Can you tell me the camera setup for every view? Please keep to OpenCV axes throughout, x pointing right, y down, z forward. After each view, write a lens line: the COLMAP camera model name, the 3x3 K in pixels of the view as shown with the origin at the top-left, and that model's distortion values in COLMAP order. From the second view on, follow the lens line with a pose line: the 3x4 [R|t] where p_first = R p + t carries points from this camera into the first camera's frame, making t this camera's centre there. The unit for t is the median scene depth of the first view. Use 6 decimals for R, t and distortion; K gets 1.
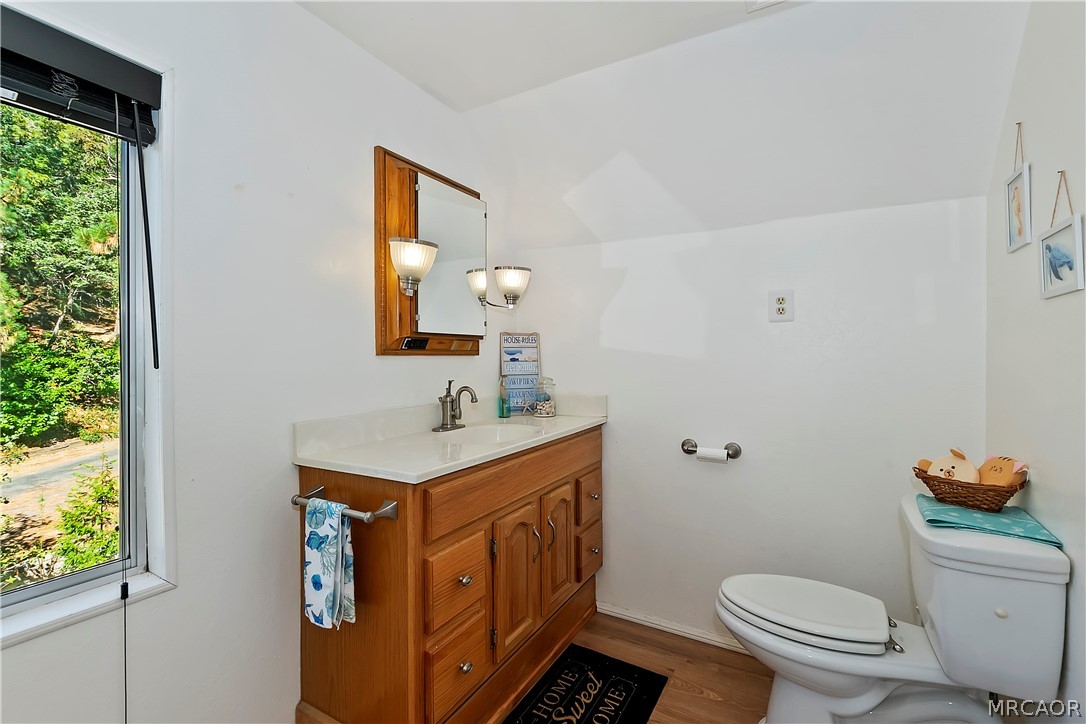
lens RADIAL K [[473.7, 0, 537.0], [0, 473.7, 354.7], [0, 0, 1]] dist [-0.000408, -0.002483]
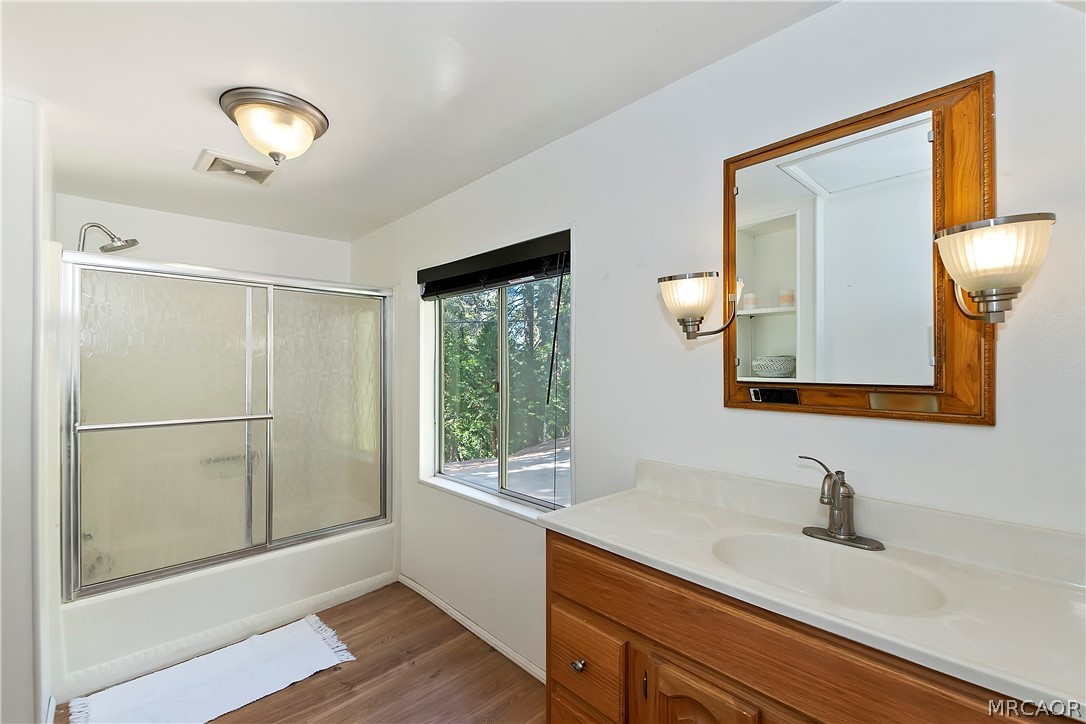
lens RADIAL K [[473.7, 0, 538.0], [0, 473.7, 366.3], [0, 0, 1]] dist [-0.000408, -0.002483]
pose [[-0.282548, 0.004442, -0.959243, 0.573073], [-0.001736, 0.999985, 0.005142, -0.075362], [0.959252, 0.003118, -0.282536, 0.922590]]
